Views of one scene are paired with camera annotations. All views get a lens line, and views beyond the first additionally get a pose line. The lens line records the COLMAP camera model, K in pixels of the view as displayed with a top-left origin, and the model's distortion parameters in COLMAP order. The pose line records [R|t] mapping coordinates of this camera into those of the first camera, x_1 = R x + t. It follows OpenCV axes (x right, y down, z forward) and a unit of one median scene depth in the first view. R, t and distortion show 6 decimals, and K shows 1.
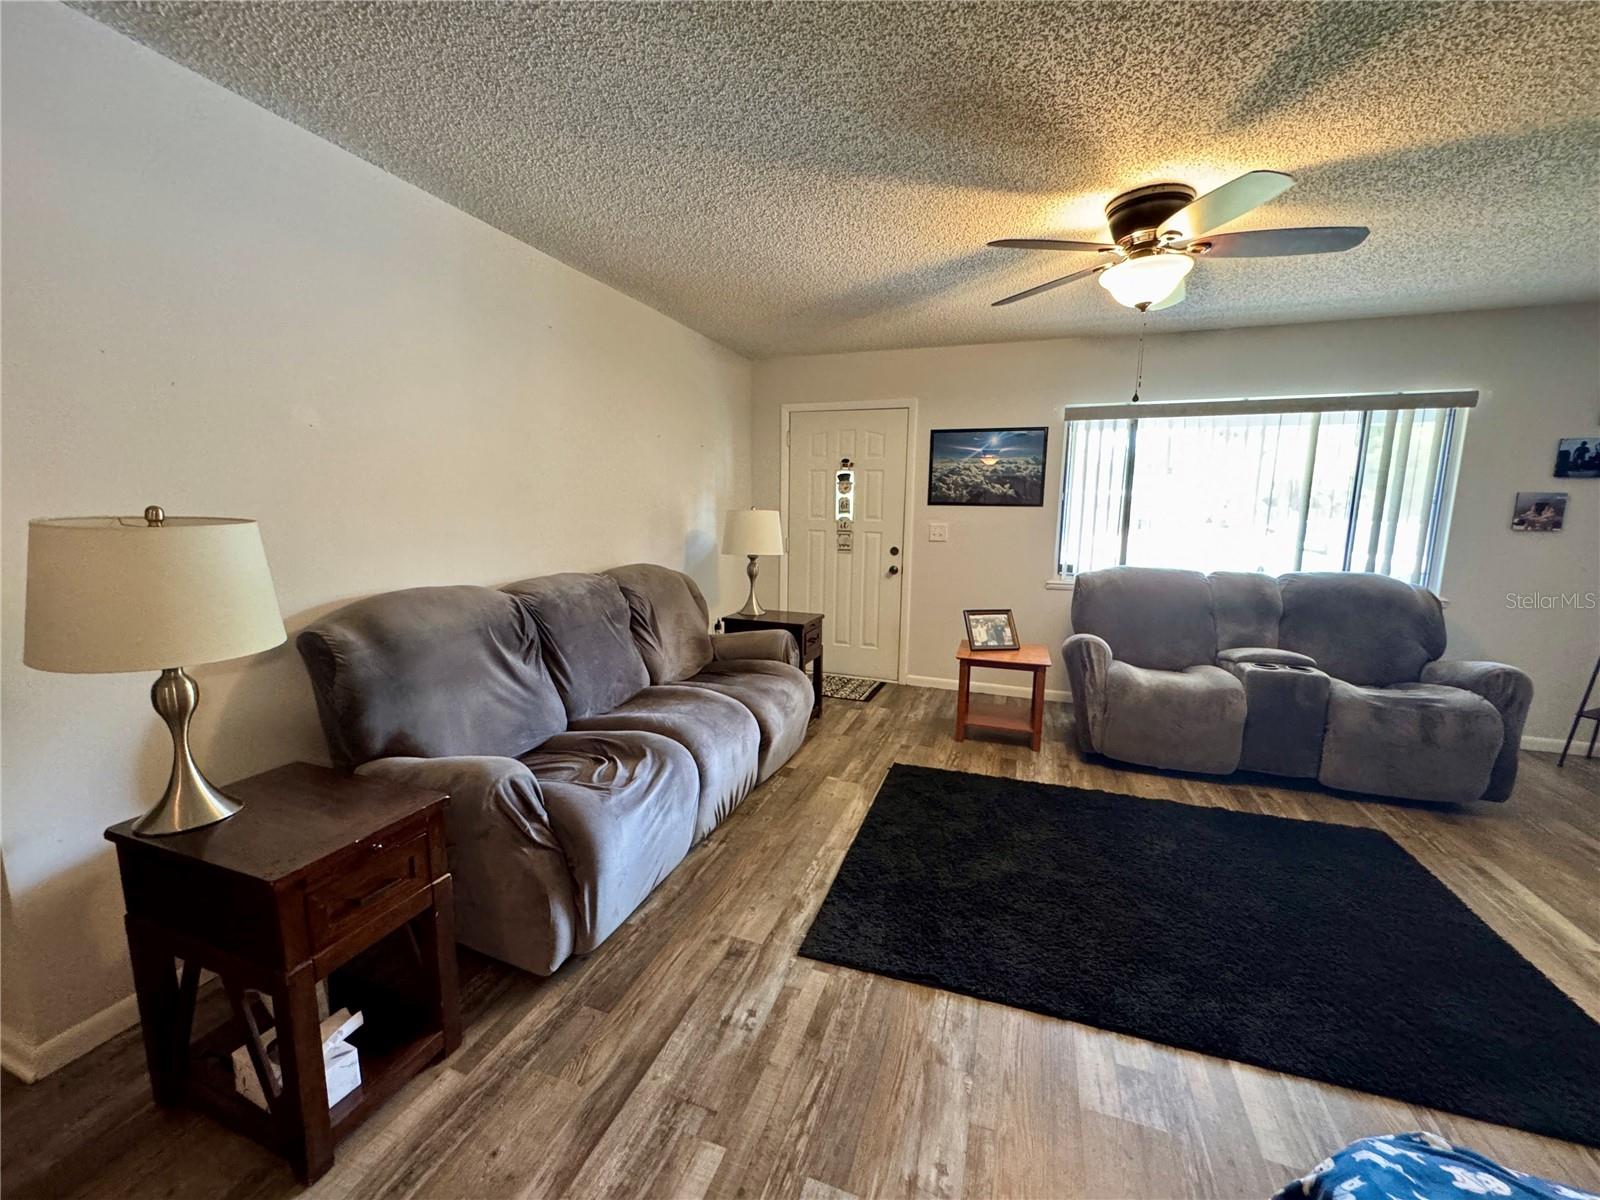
lens RADIAL K [[637.6, 0, 800.0], [0, 637.6, 600.0], [0, 0, 1]] dist [-0.001291, 0.000602]
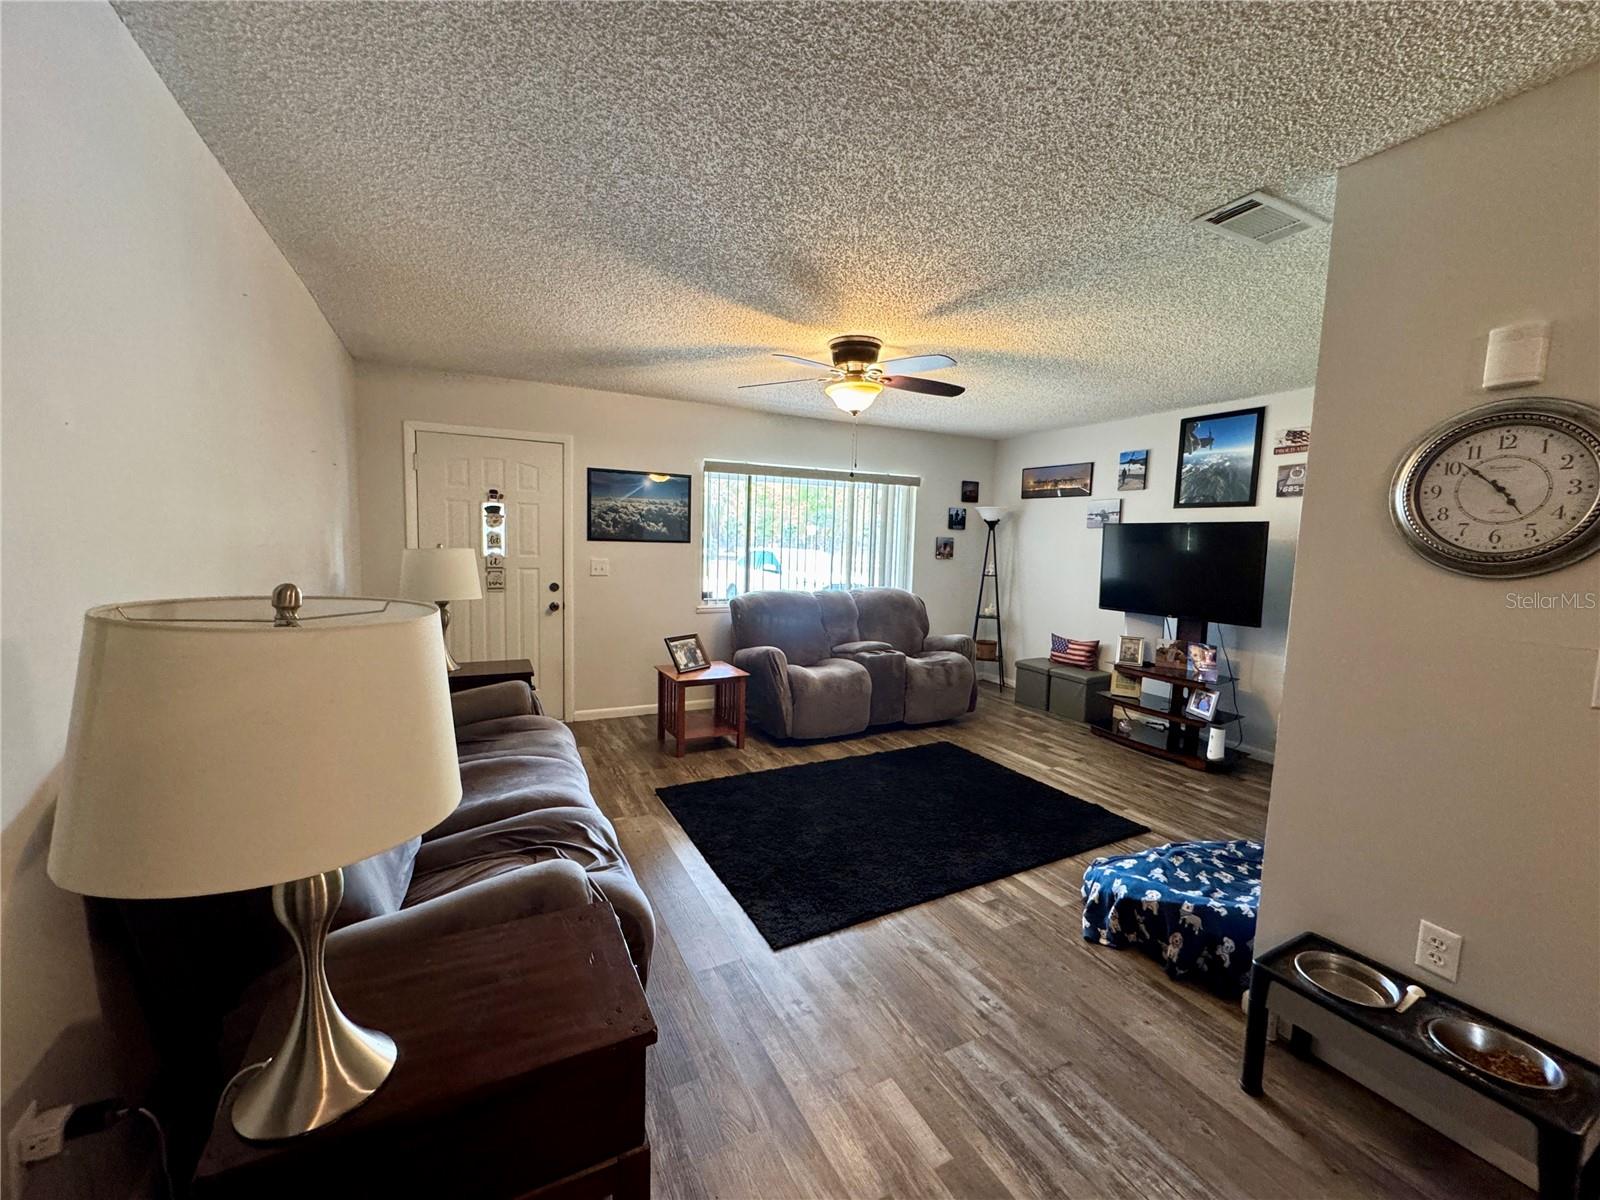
lens RADIAL K [[637.6, 0, 800.0], [0, 637.6, 600.0], [0, 0, 1]] dist [-0.001291, 0.000602]
pose [[0.685233, -0.062861, 0.725606, -0.450418], [0.090793, 0.995870, 0.000533, -0.034946], [-0.722643, 0.065515, 0.688110, 0.088118]]
